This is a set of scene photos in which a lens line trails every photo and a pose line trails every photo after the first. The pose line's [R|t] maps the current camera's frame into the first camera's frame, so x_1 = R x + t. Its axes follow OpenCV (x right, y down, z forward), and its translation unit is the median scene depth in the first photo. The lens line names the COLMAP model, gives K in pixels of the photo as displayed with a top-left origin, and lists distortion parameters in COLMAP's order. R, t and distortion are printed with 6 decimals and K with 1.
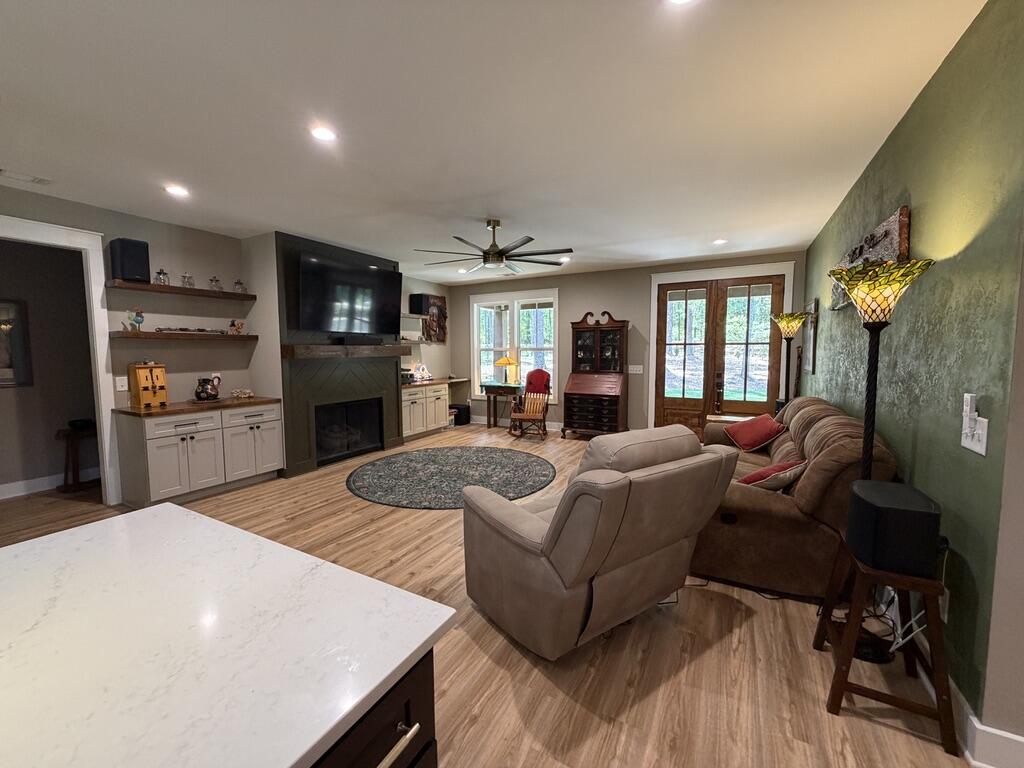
lens RADIAL K [[408.7, 0, 508.8], [0, 408.7, 381.8], [0, 0, 1]] dist [0.000702, 0.000655]
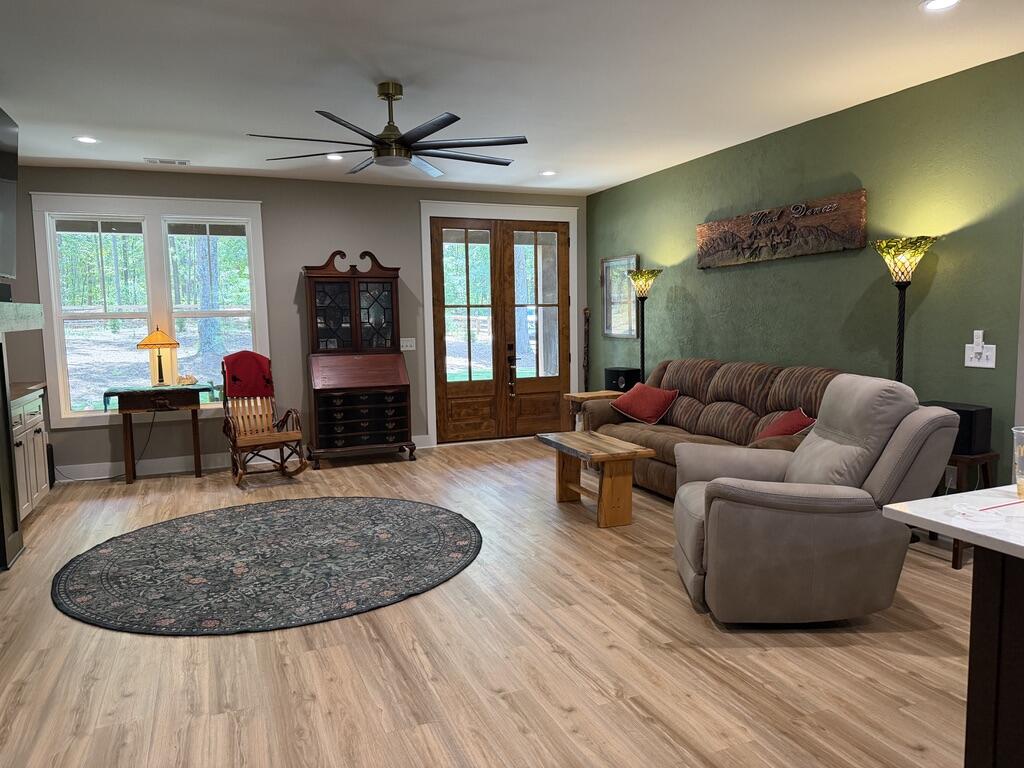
lens RADIAL K [[714.2, 0, 512.9], [0, 714.2, 386.5], [0, 0, 1]] dist [0.073418, -0.103859]
pose [[0.619357, -0.082915, 0.780719, -0.661022], [0.073962, 0.996147, 0.047120, -0.005785], [-0.781618, 0.028559, 0.623103, 0.216786]]
